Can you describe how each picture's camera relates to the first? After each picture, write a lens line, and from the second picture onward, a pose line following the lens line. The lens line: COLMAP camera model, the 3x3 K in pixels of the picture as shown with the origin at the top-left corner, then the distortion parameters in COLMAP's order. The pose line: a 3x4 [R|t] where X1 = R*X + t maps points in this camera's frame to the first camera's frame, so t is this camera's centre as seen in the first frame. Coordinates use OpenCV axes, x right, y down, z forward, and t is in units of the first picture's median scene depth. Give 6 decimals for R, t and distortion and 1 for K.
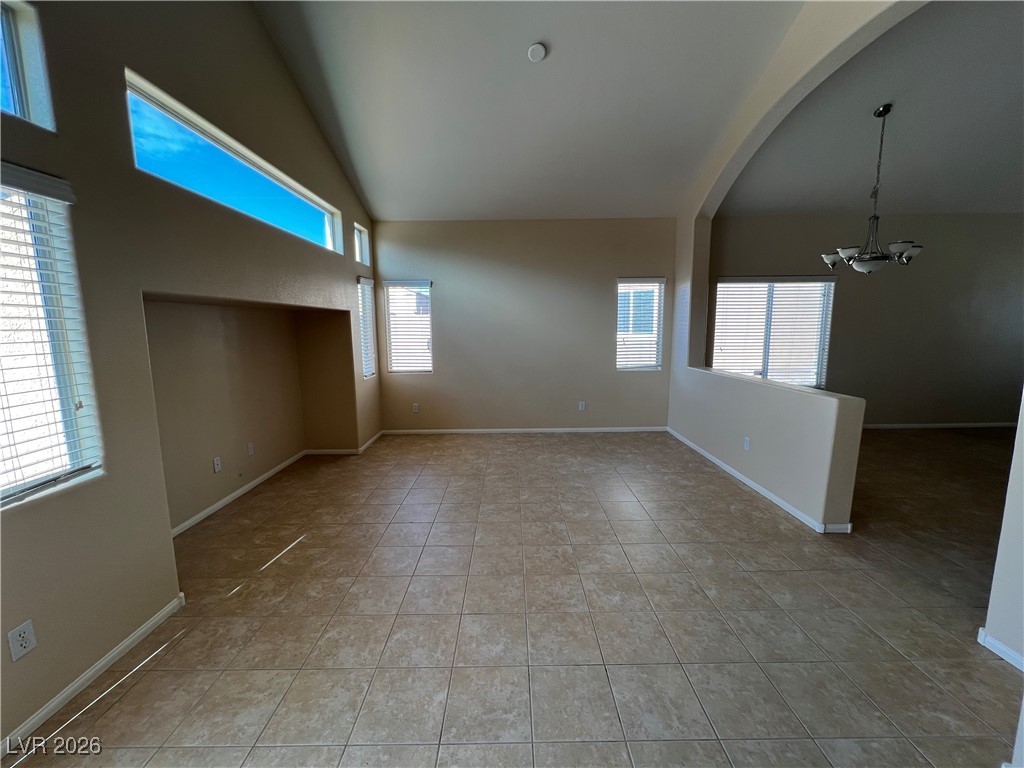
lens RADIAL K [[409.6, 0, 509.7], [0, 409.6, 382.8], [0, 0, 1]] dist [-0.002240, 0.000984]
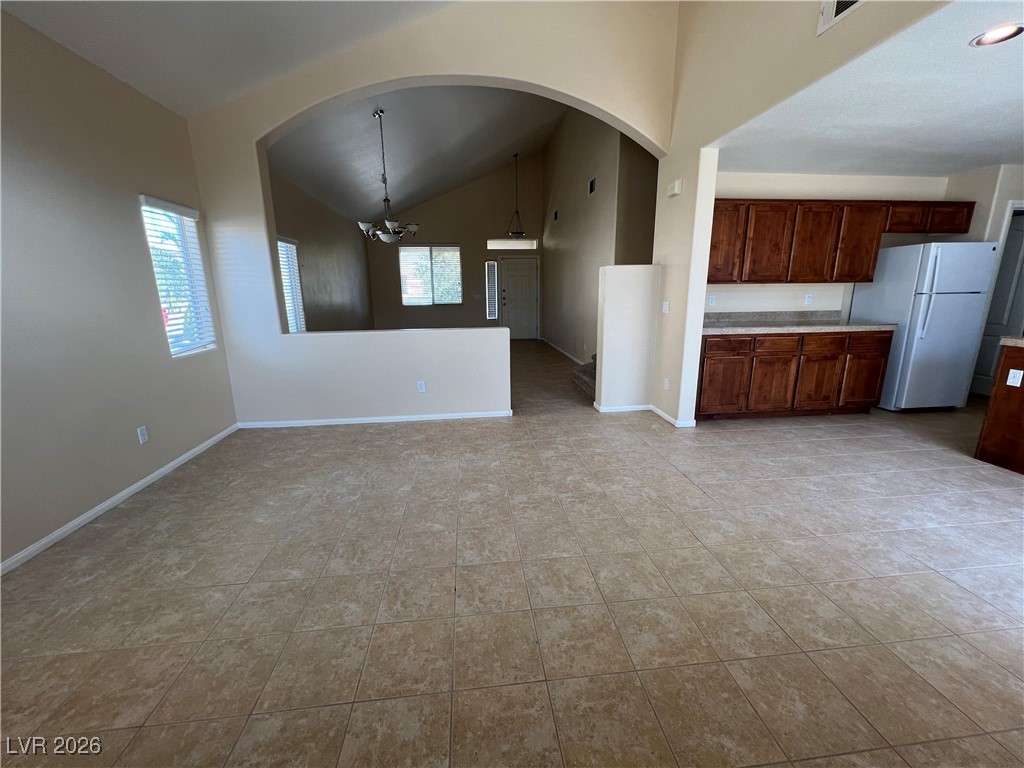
lens RADIAL K [[409.6, 0, 512.0], [0, 409.6, 380.1], [0, 0, 1]] dist [-0.002240, 0.000984]
pose [[-0.113240, -0.203685, 0.972466, -0.763501], [0.150885, 0.963884, 0.219457, -0.111714], [-0.982044, 0.171581, -0.078418, 1.150411]]
